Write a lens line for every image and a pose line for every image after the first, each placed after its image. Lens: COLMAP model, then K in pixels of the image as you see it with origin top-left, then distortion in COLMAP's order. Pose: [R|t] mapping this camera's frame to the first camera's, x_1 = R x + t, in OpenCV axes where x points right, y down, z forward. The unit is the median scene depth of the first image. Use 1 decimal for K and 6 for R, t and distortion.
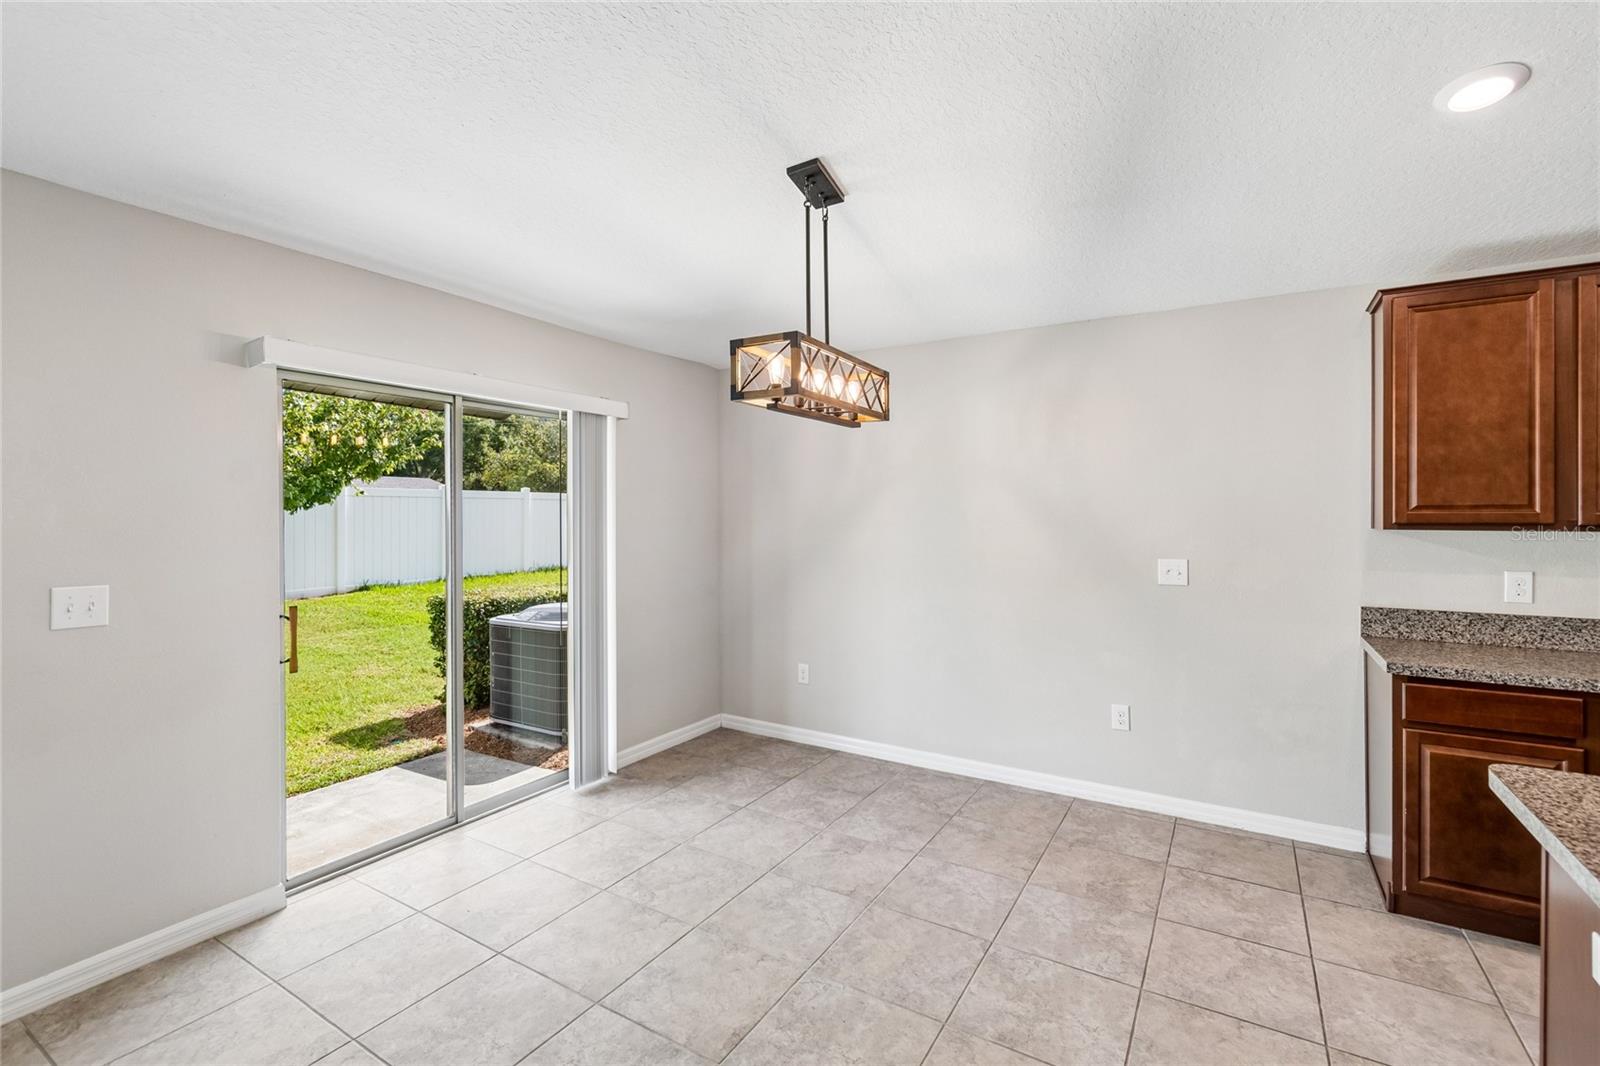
lens RADIAL K [[707.9, 0, 805.7], [0, 707.9, 519.4], [0, 0, 1]] dist [-0.009721, 0.000073]
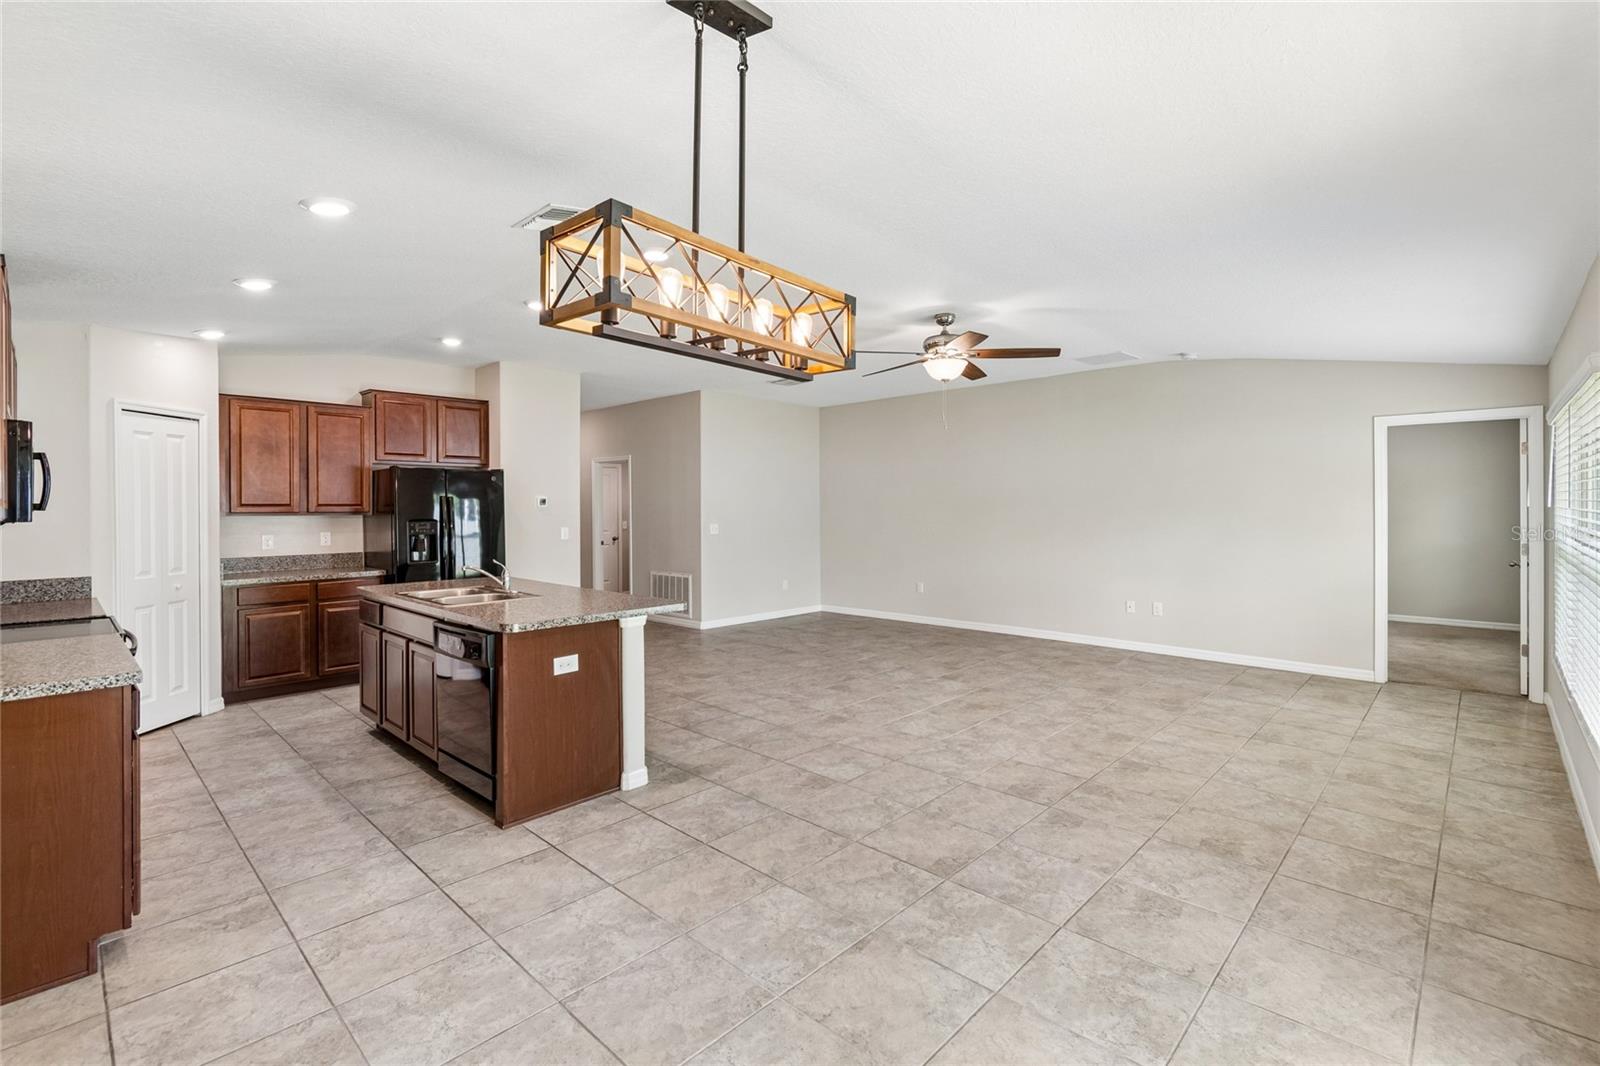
lens RADIAL K [[705.7, 0, 800.3], [0, 705.7, 522.1], [0, 0, 1]] dist [0.001744, 0.000391]
pose [[-0.976431, 0.000122, 0.215829, -0.223619], [0.005346, 0.999707, 0.023621, -0.006943], [-0.215763, 0.024219, -0.976145, 1.870771]]
